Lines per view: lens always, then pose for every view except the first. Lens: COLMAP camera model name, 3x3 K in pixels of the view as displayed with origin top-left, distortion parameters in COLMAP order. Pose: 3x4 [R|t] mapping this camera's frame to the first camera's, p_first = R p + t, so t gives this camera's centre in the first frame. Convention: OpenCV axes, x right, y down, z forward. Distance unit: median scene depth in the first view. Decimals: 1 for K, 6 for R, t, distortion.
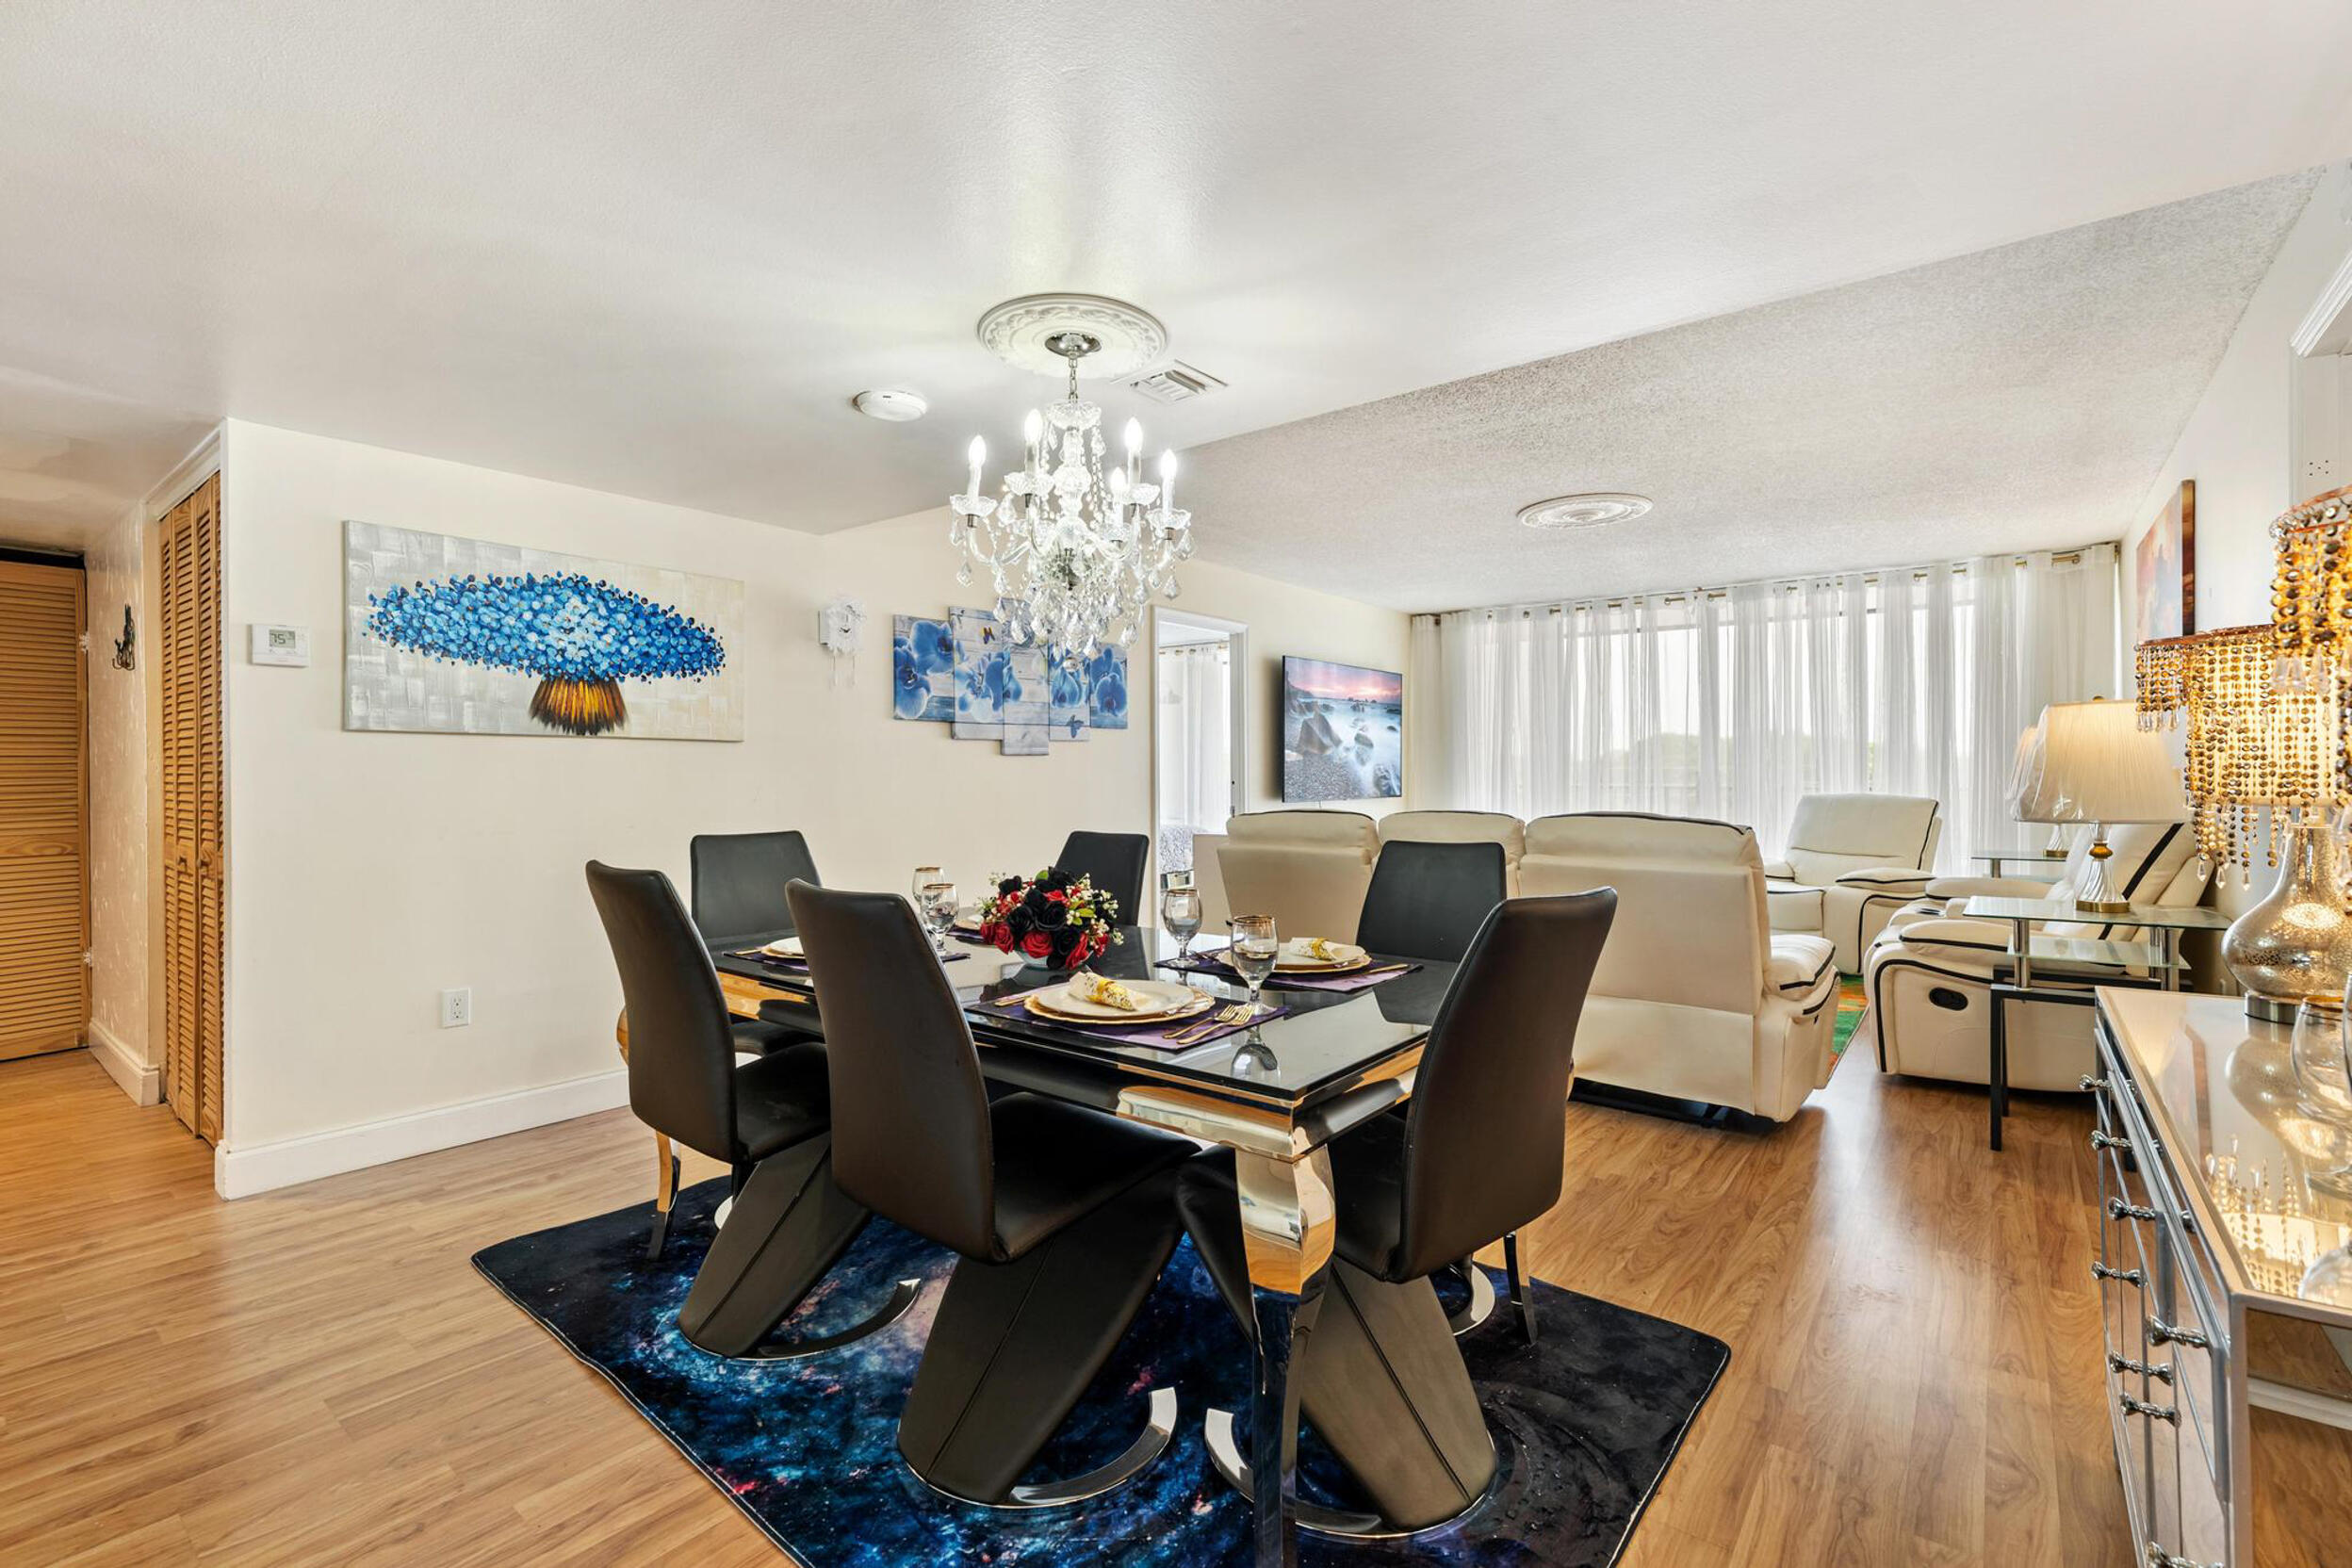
lens RADIAL K [[1035.3, 0, 1190.1], [0, 1035.3, 784.8], [0, 0, 1]] dist [-0.004636, 0.000560]
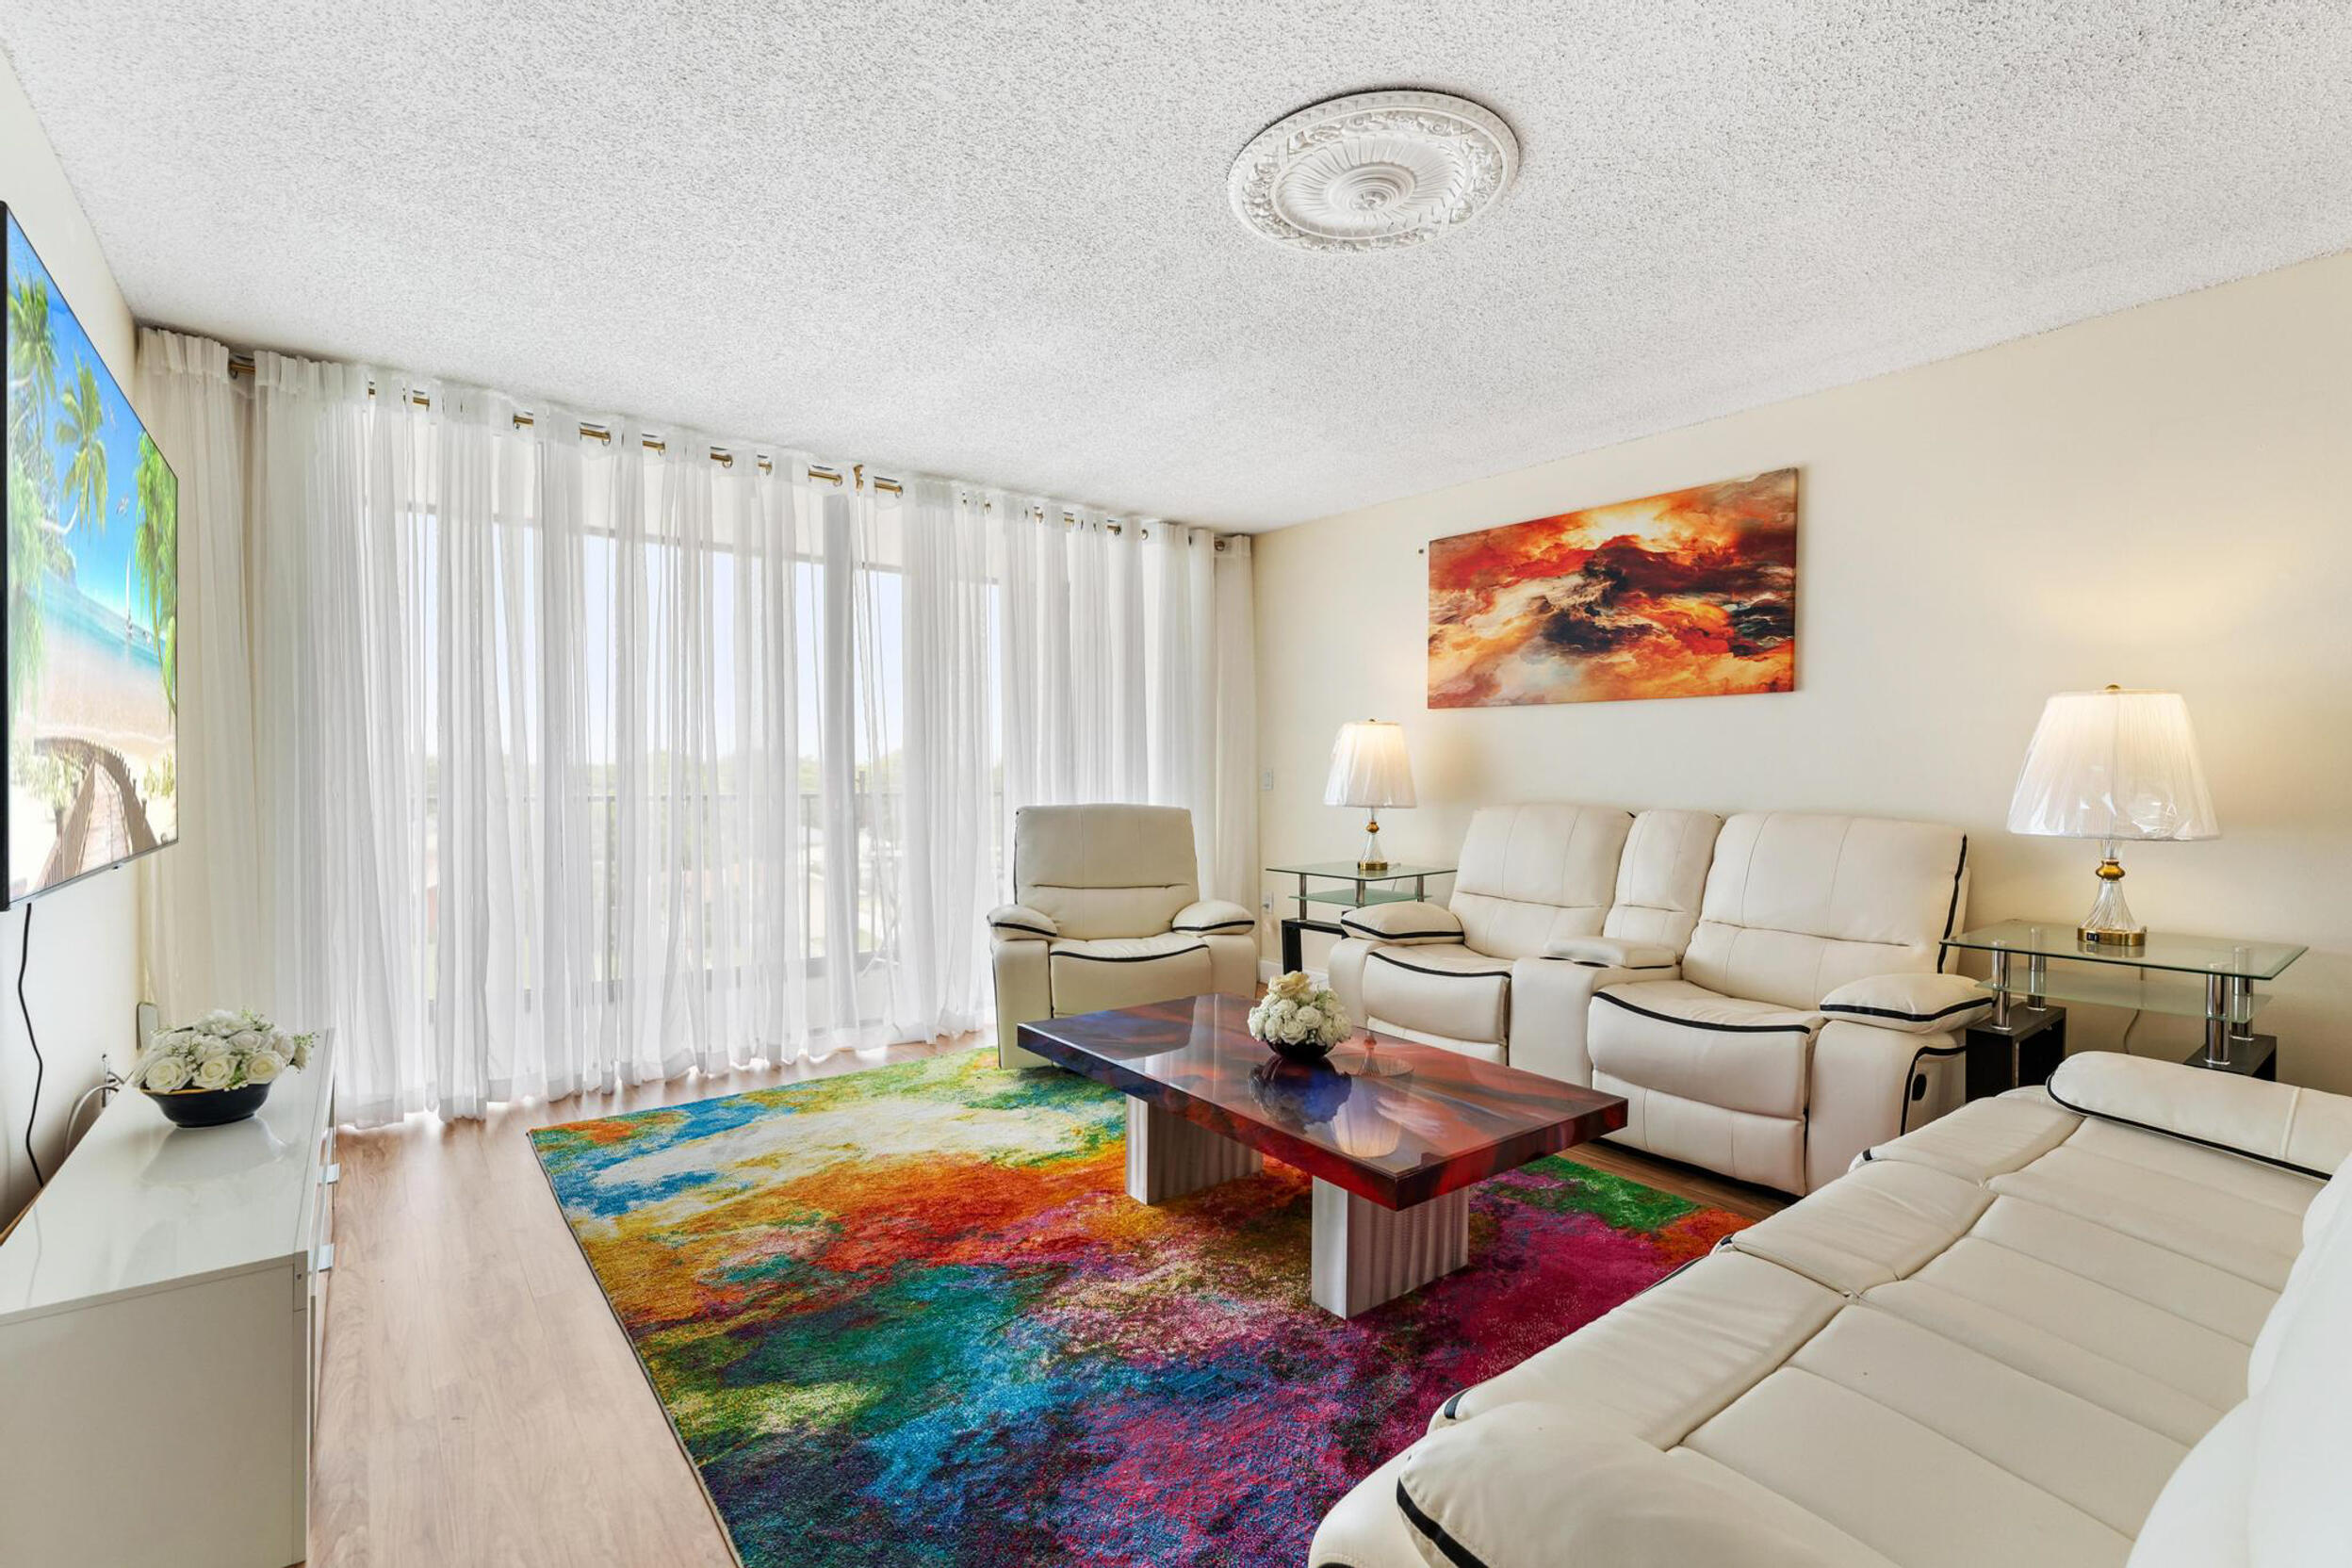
lens RADIAL K [[1035.3, 0, 1169.4], [0, 1035.3, 792.6], [0, 0, 1]] dist [-0.004636, 0.000560]
pose [[0.247076, -0.013639, 0.968900, -0.052907], [0.010155, 0.999882, 0.011486, -0.008123], [-0.968943, 0.007001, 0.247186, 0.772649]]
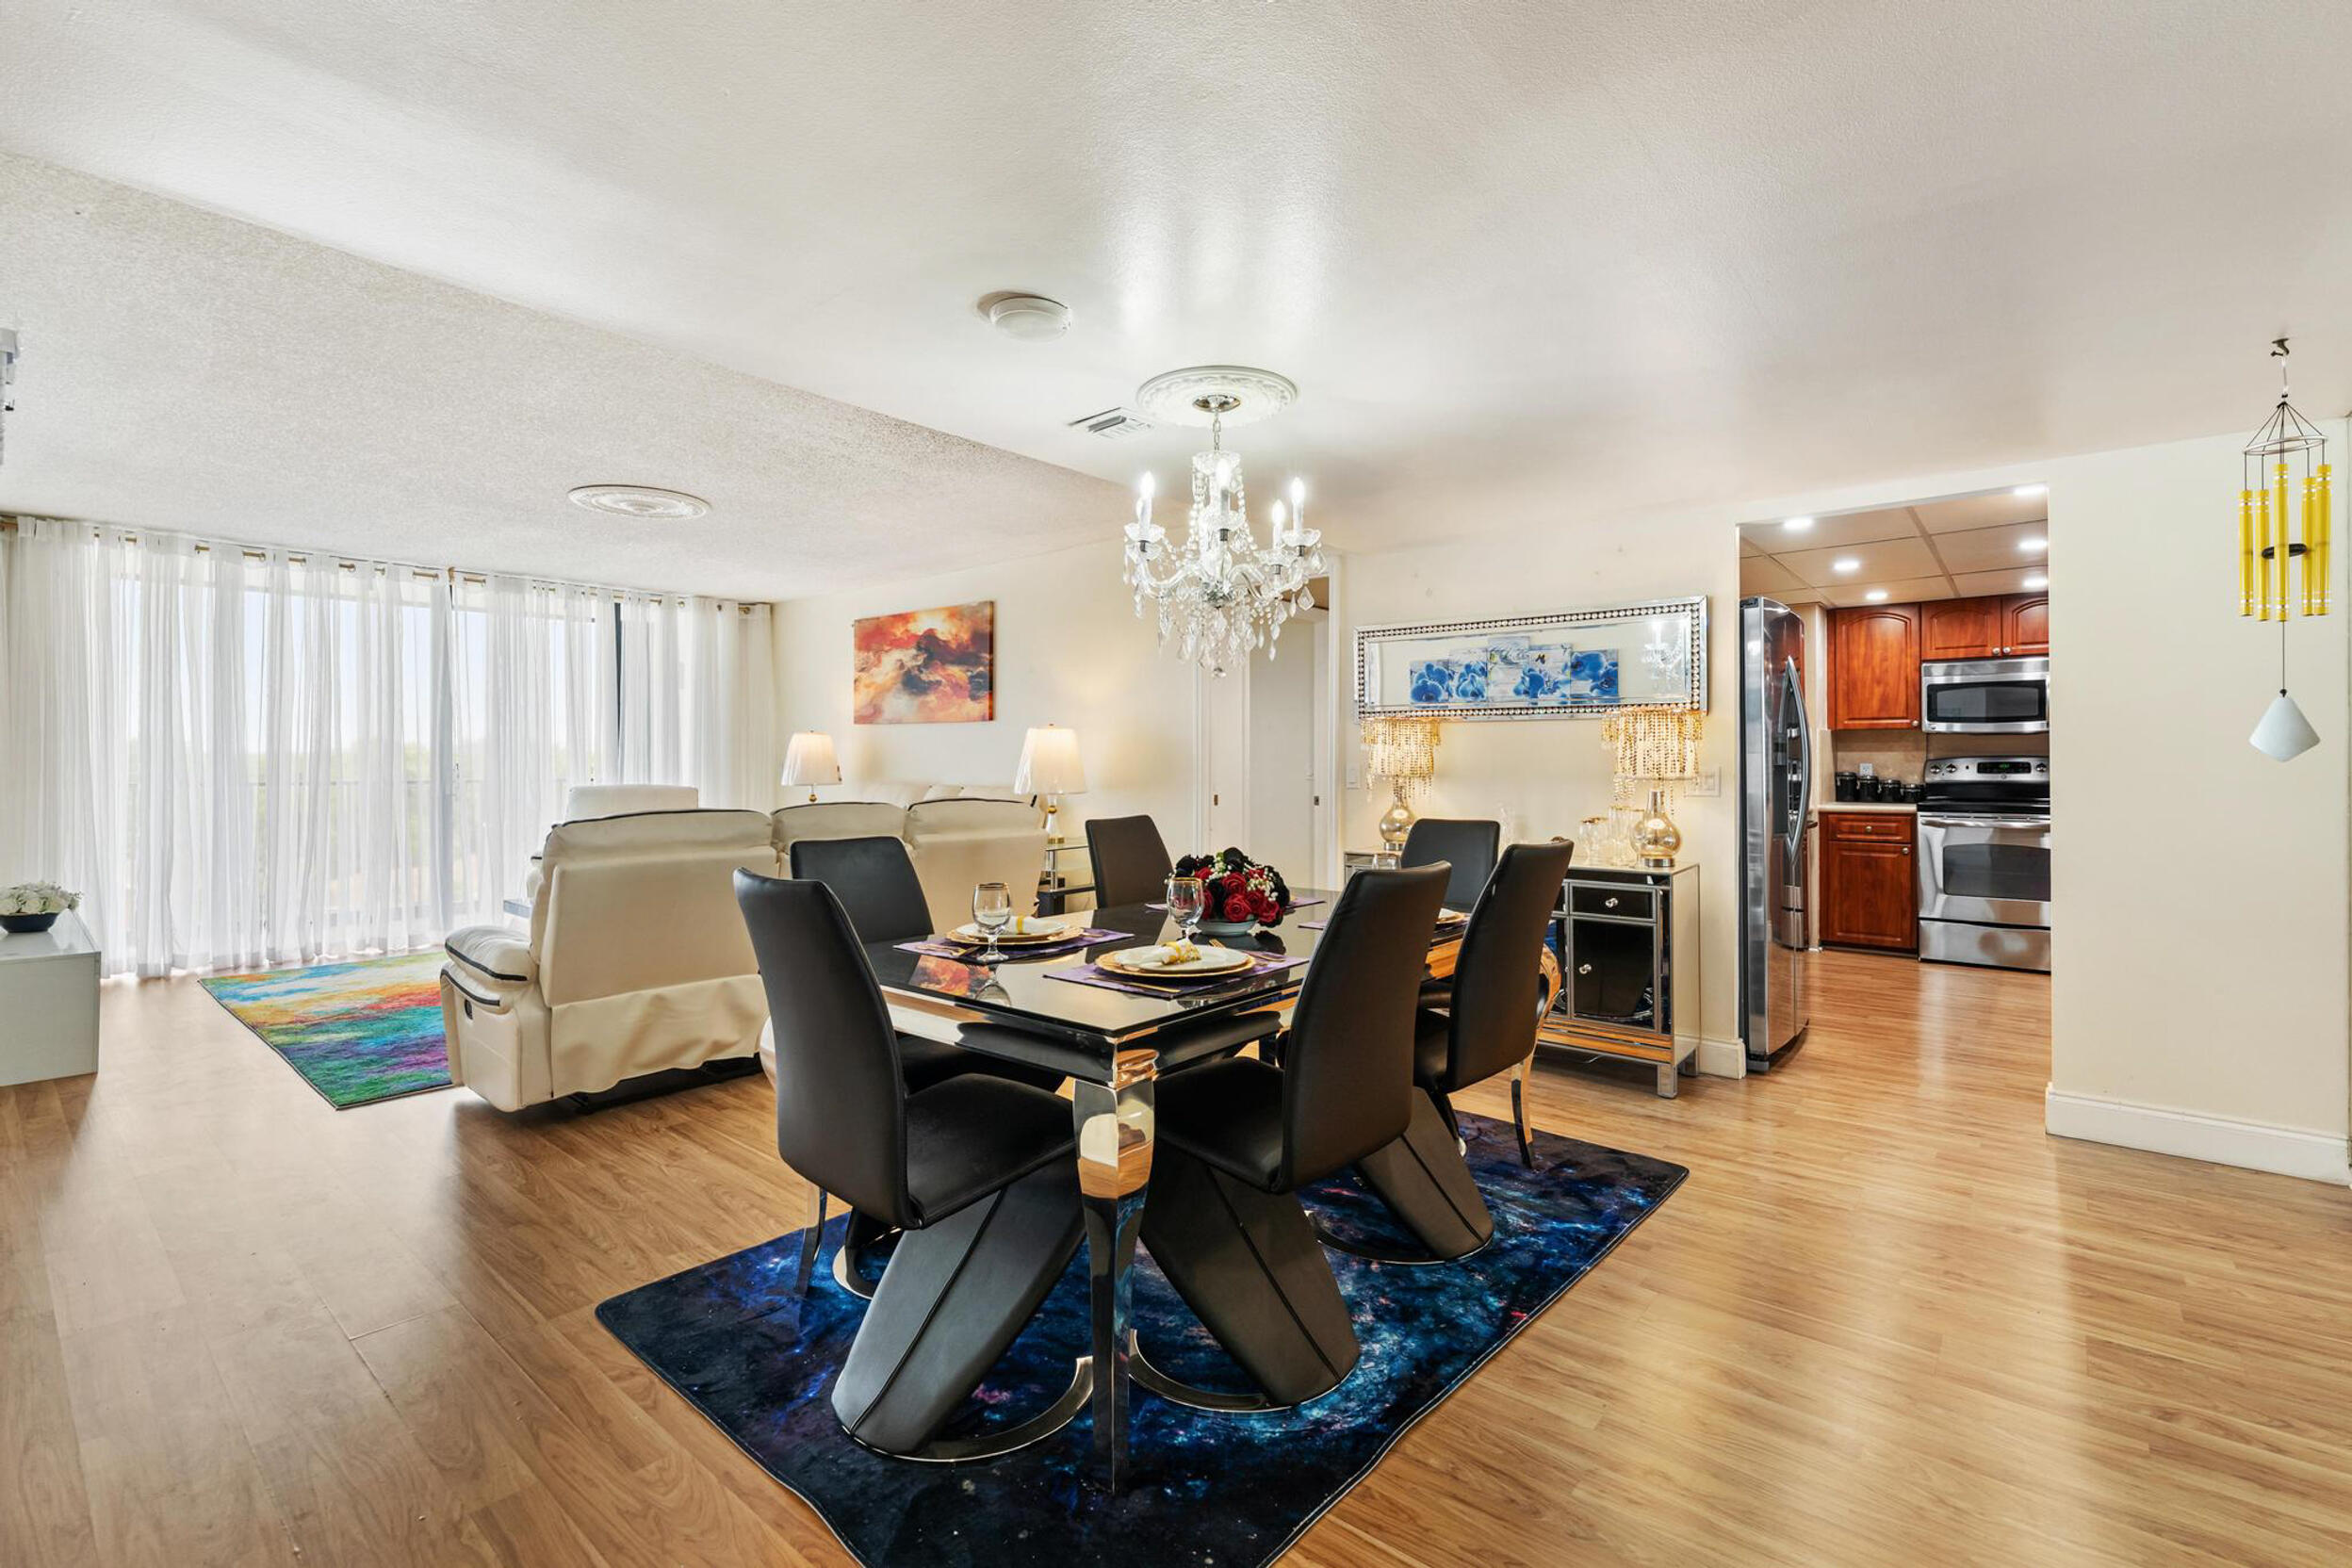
lens RADIAL K [[1035.3, 0, 1166.9], [0, 1035.3, 759.3], [0, 0, 1]] dist [-0.004636, 0.000560]
pose [[0.053228, 0.006579, 0.998561, -0.456139], [0.012838, 0.999891, -0.007272, -0.004267], [-0.998500, 0.013206, 0.053137, 0.353161]]
